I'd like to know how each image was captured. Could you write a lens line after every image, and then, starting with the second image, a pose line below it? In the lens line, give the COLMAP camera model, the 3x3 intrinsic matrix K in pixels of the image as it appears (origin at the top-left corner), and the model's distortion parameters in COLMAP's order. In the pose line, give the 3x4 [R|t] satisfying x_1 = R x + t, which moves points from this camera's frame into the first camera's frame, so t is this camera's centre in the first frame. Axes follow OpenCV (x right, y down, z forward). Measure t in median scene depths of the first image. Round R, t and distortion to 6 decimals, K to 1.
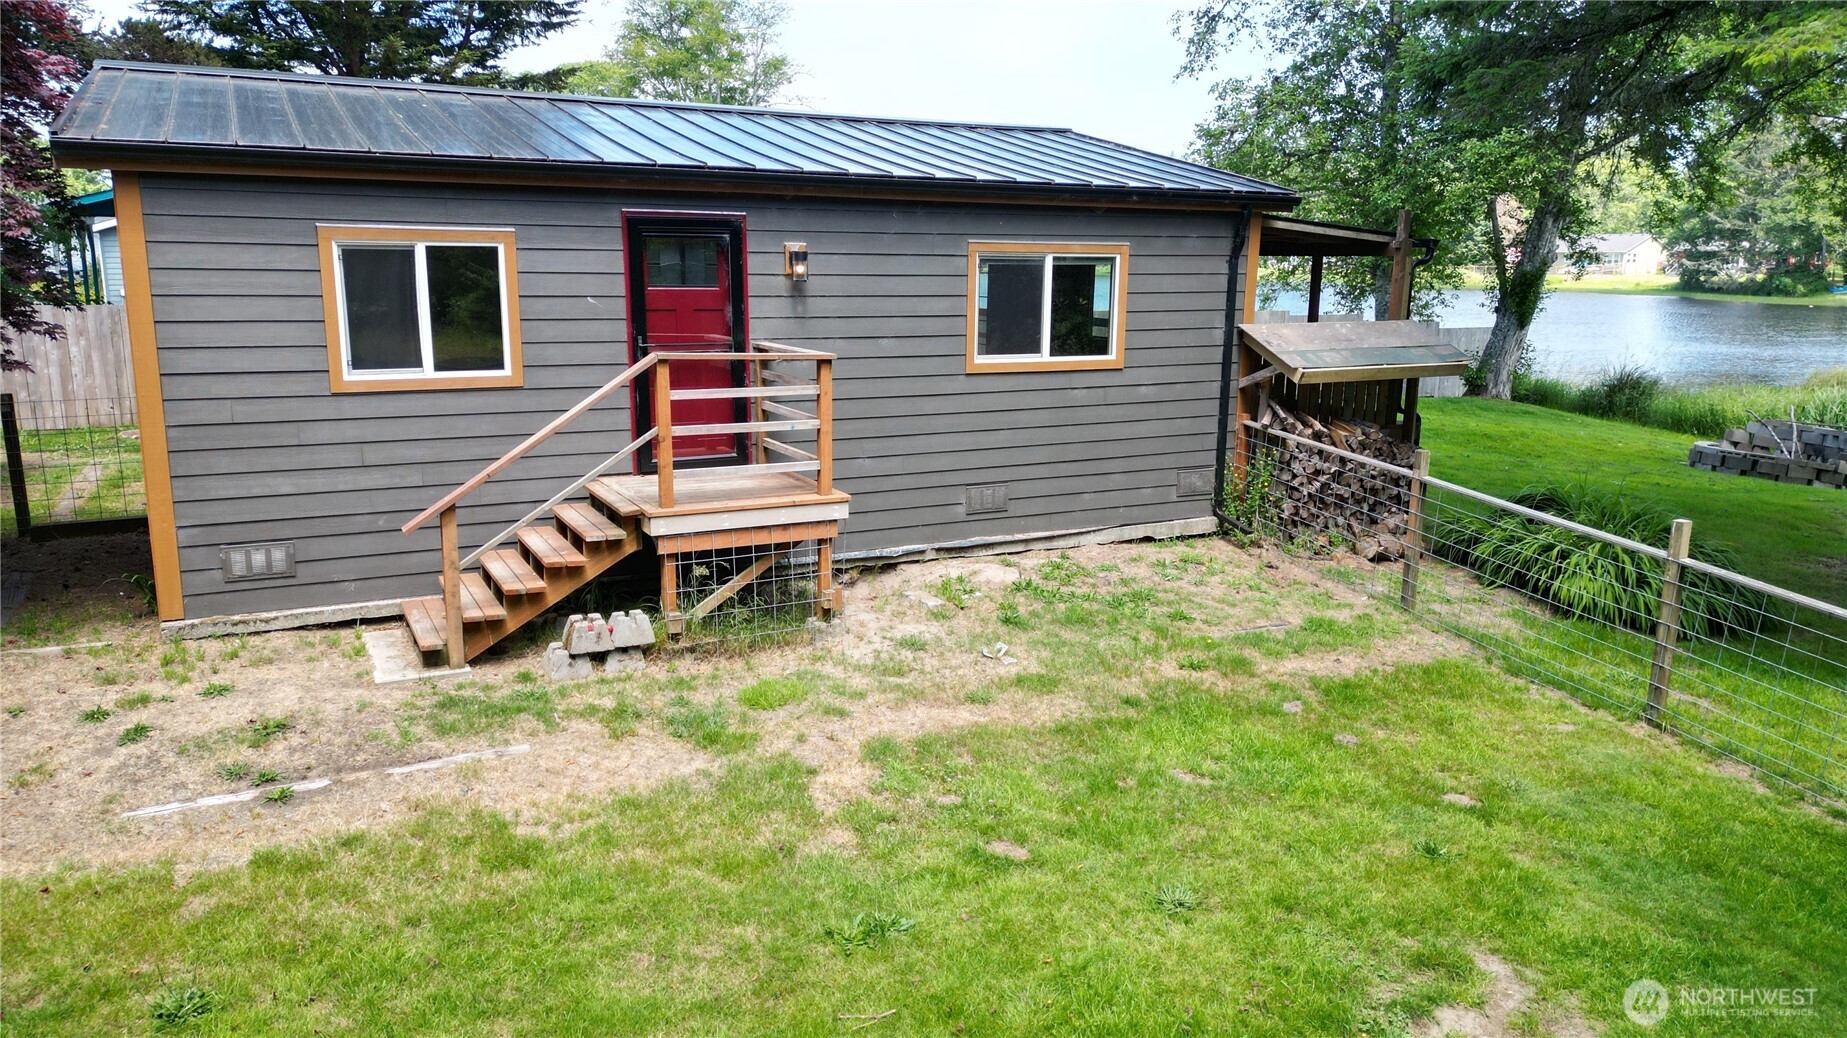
lens RADIAL K [[1277.1, 0, 916.7], [0, 1277.1, 523.6], [0, 0, 1]] dist [0.076553, -0.083546]
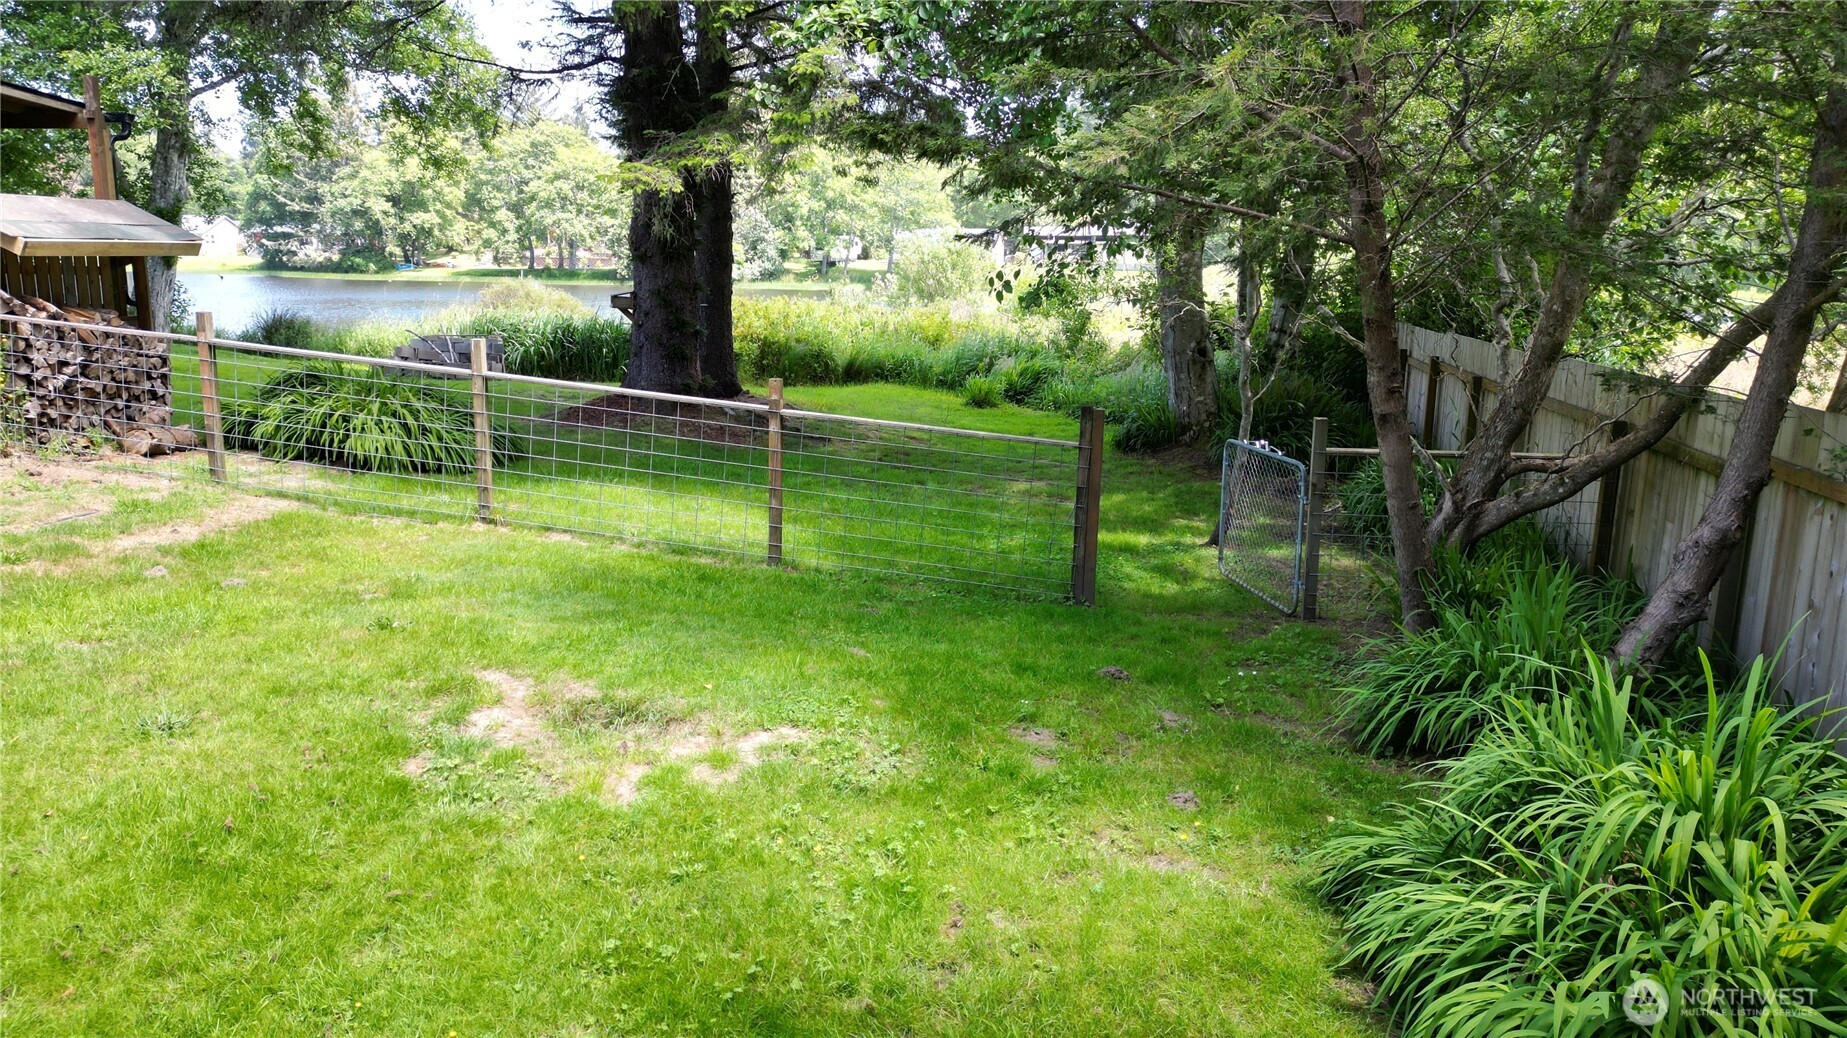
lens RADIAL K [[1277.1, 0, 916.7], [0, 1277.1, 523.6], [0, 0, 1]] dist [0.076553, -0.083546]
pose [[0.548766, -0.170951, 0.818310, -0.064731], [0.164607, 0.981801, 0.094718, 0.046357], [-0.819610, 0.082722, 0.566919, 0.018172]]
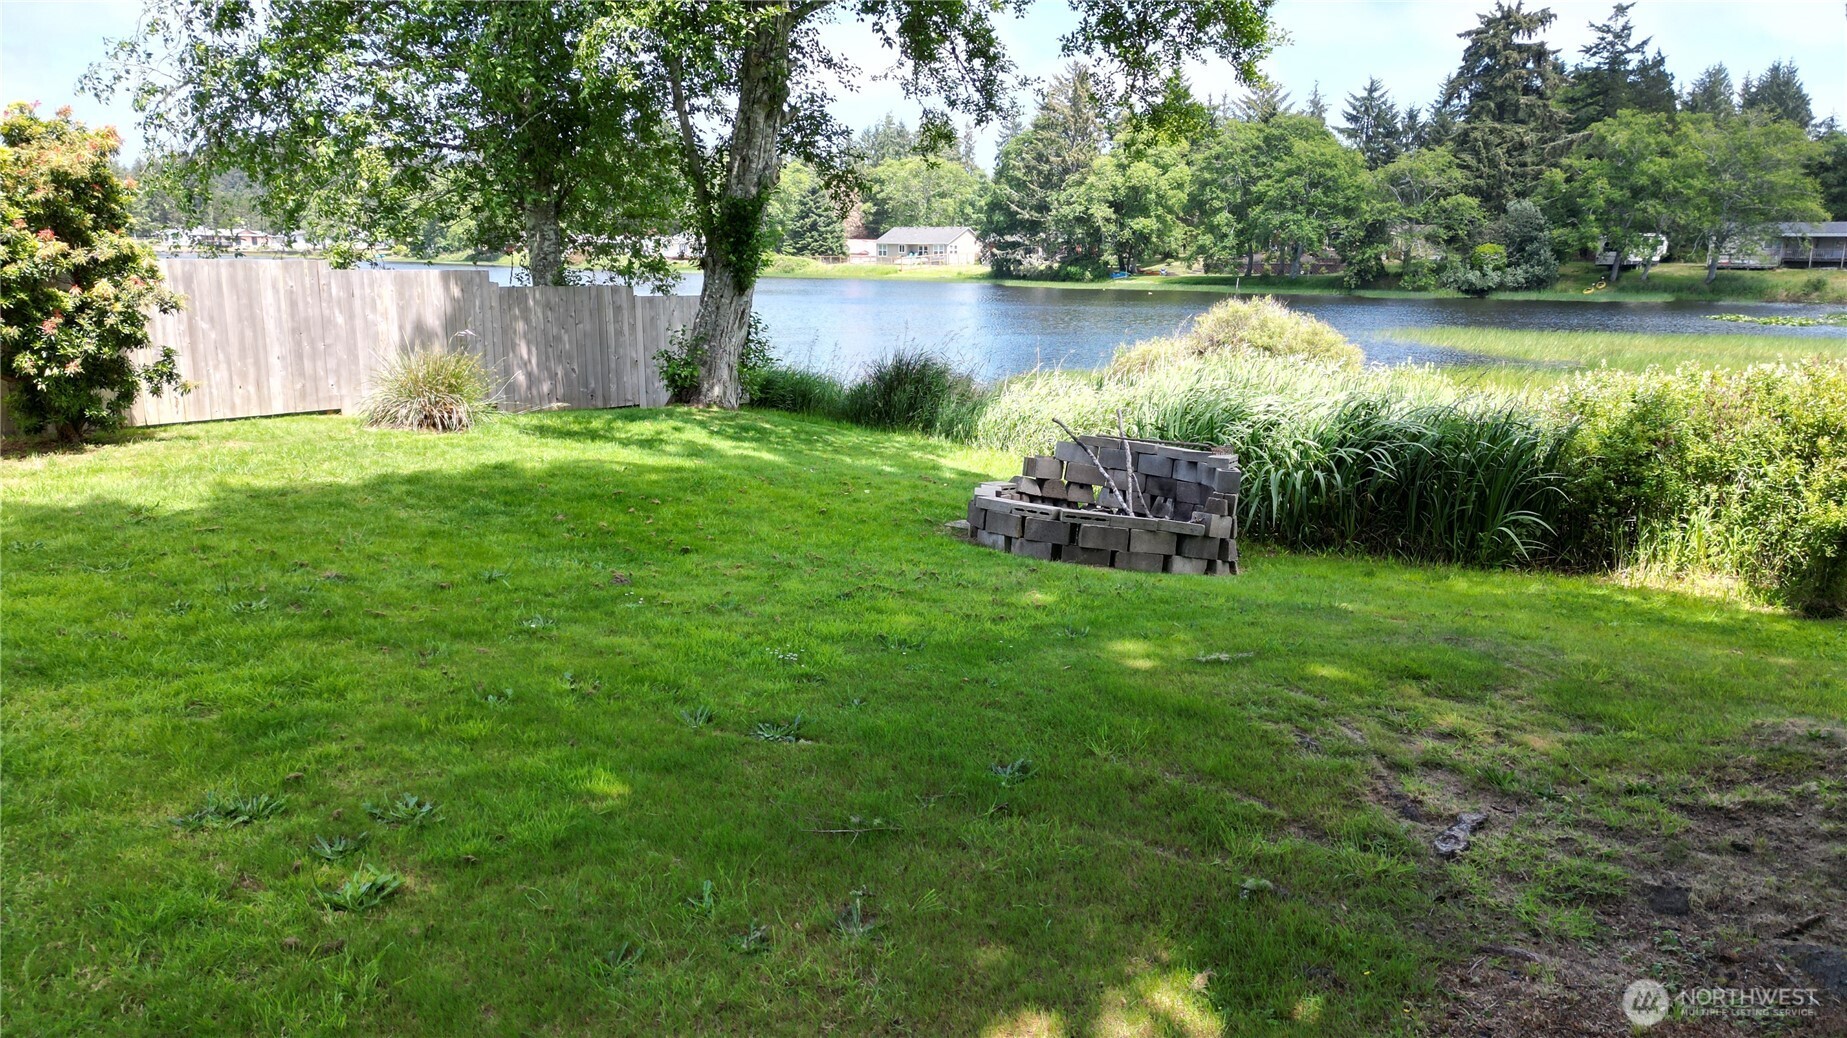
lens RADIAL K [[1277.1, 0, 916.7], [0, 1277.1, 523.6], [0, 0, 1]] dist [0.076553, -0.083546]
pose [[0.895399, -0.089757, 0.436124, 0.348664], [0.087994, 0.995825, 0.024288, -0.063044], [-0.436483, 0.016628, 0.899559, 0.540743]]
